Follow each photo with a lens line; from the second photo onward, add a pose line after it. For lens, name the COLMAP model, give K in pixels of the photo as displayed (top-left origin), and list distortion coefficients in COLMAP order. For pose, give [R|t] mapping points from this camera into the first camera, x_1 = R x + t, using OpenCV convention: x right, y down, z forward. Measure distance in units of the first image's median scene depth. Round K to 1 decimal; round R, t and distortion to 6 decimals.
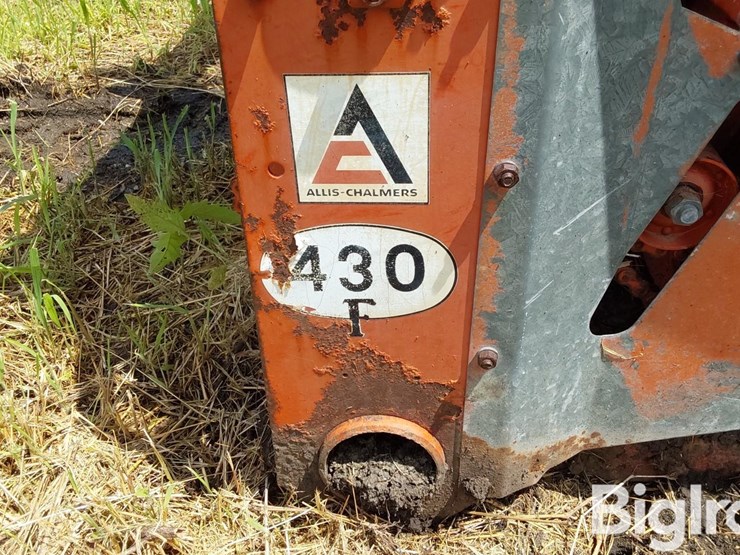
lens RADIAL K [[712.4, 0, 370.0], [0, 712.4, 277.5], [0, 0, 1]] dist [0.148494, -0.269703]
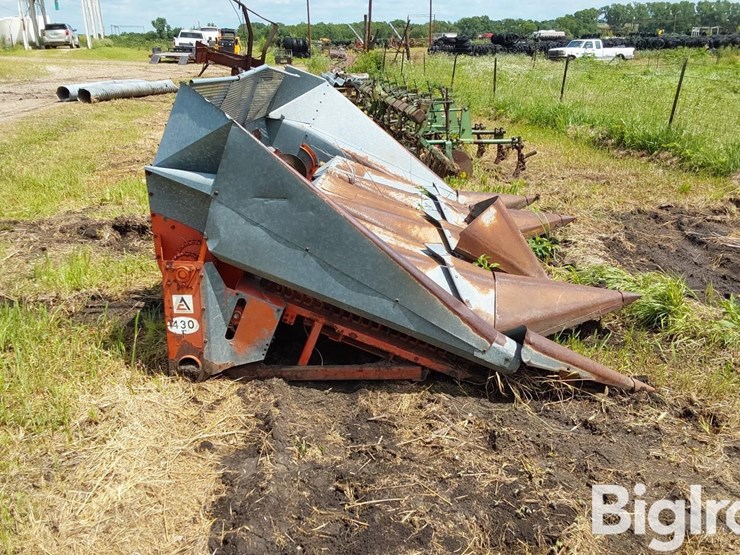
lens RADIAL K [[712.4, 0, 370.0], [0, 712.4, 277.5], [0, 0, 1]] dist [0.148494, -0.269703]
pose [[0.999380, 0.024148, 0.025610, 1.426926], [-0.015517, 0.955293, -0.295253, 1.409648], [-0.031595, 0.294673, 0.955076, -5.118355]]
